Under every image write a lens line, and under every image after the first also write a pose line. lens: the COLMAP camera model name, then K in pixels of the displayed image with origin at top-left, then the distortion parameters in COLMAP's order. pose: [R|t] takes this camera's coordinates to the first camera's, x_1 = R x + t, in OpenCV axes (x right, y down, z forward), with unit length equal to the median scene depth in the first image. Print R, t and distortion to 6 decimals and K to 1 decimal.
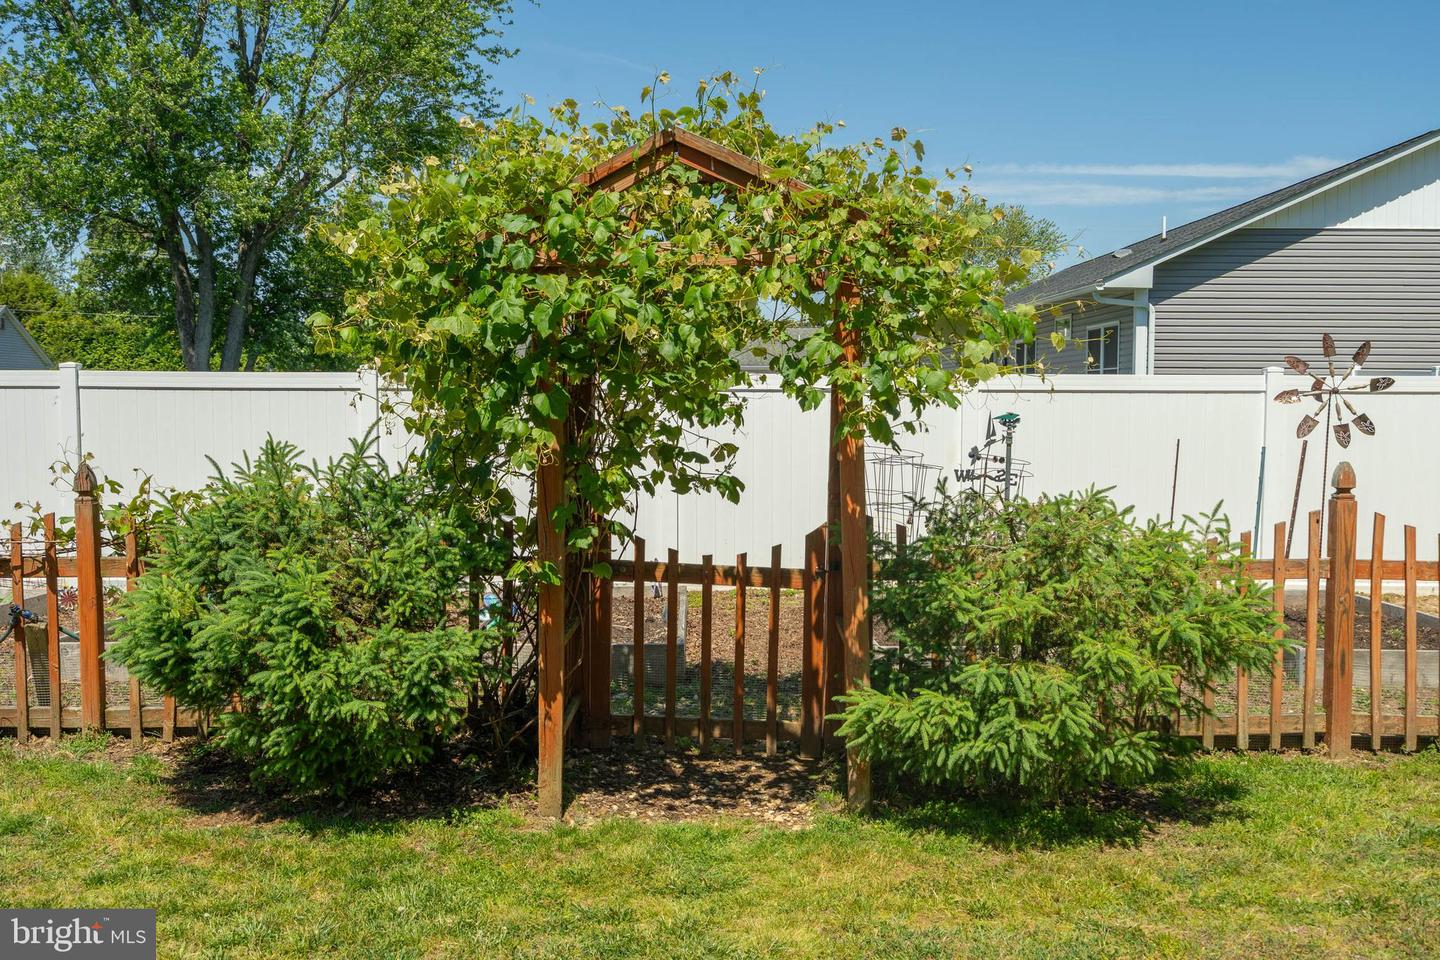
lens RADIAL K [[1419.1, 0, 720.0], [0, 1419.1, 480.0], [0, 0, 1]] dist [0.007120, -0.017572]
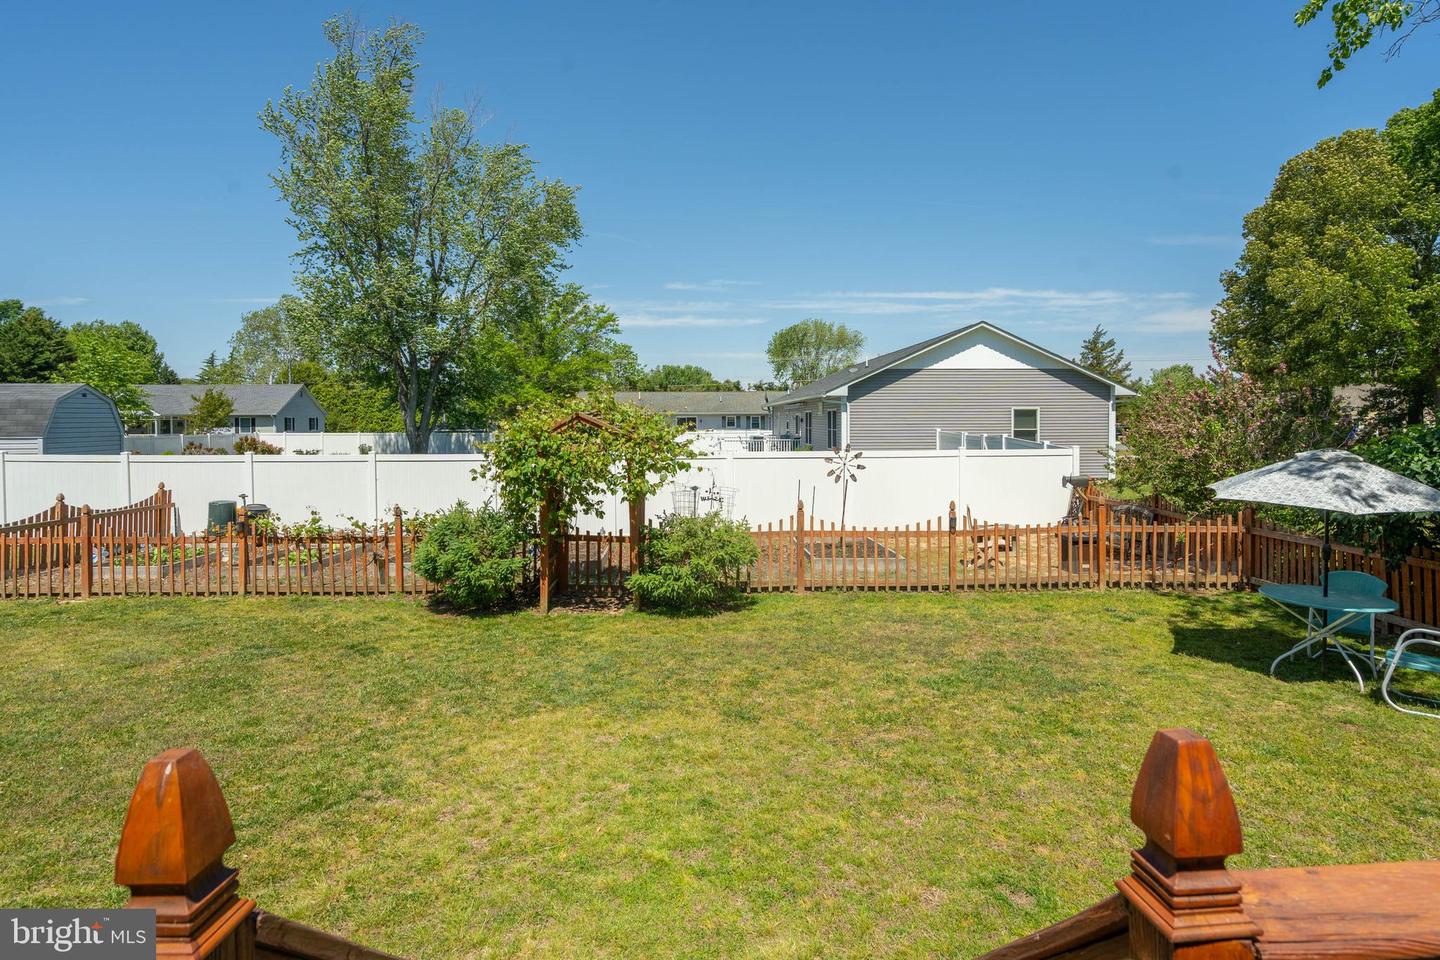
lens RADIAL K [[731.3, 0, 721.8], [0, 731.3, 444.5], [0, 0, 1]] dist [-0.001402, 0.000012]
pose [[0.998426, -0.007961, 0.055514, 0.193982], [0.009945, 0.999318, -0.035569, -0.091024], [-0.055192, 0.036065, 0.997824, -0.715006]]
